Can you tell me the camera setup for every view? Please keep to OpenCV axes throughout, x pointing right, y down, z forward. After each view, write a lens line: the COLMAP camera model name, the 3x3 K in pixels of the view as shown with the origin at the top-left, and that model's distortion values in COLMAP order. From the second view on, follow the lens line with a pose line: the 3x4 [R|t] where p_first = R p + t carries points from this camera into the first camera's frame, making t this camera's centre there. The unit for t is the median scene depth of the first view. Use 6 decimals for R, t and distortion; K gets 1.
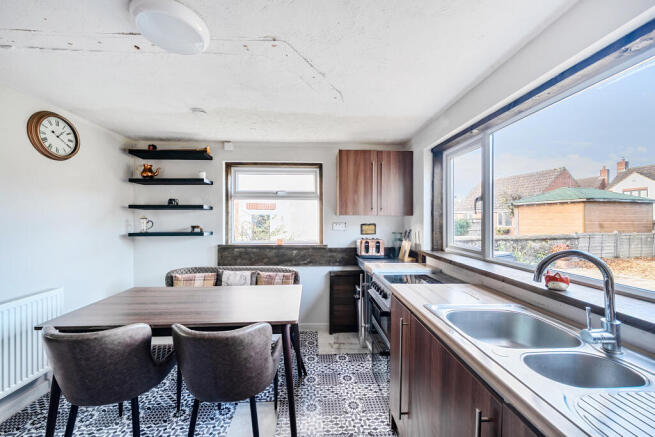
lens RADIAL K [[243.5, 0, 330.1], [0, 243.5, 217.7], [0, 0, 1]] dist [-0.002075, -0.000258]
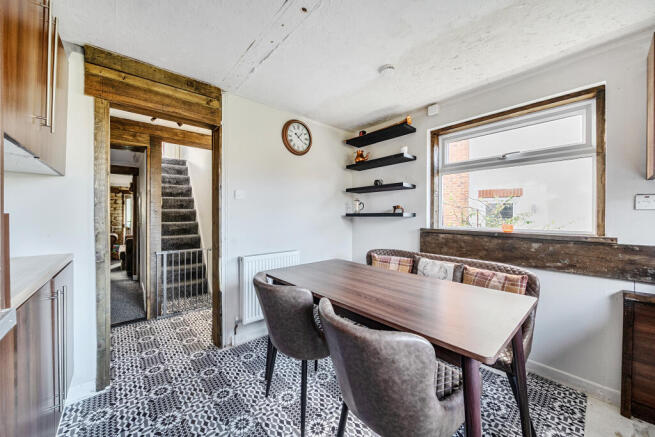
lens RADIAL K [[243.5, 0, 330.1], [0, 243.5, 217.7], [0, 0, 1]] dist [-0.002075, -0.000258]
pose [[0.607532, 0.004071, -0.794285, 0.031067], [0.004077, 0.999958, 0.008243, 0.071455], [0.794285, -0.008246, 0.607490, 0.241810]]
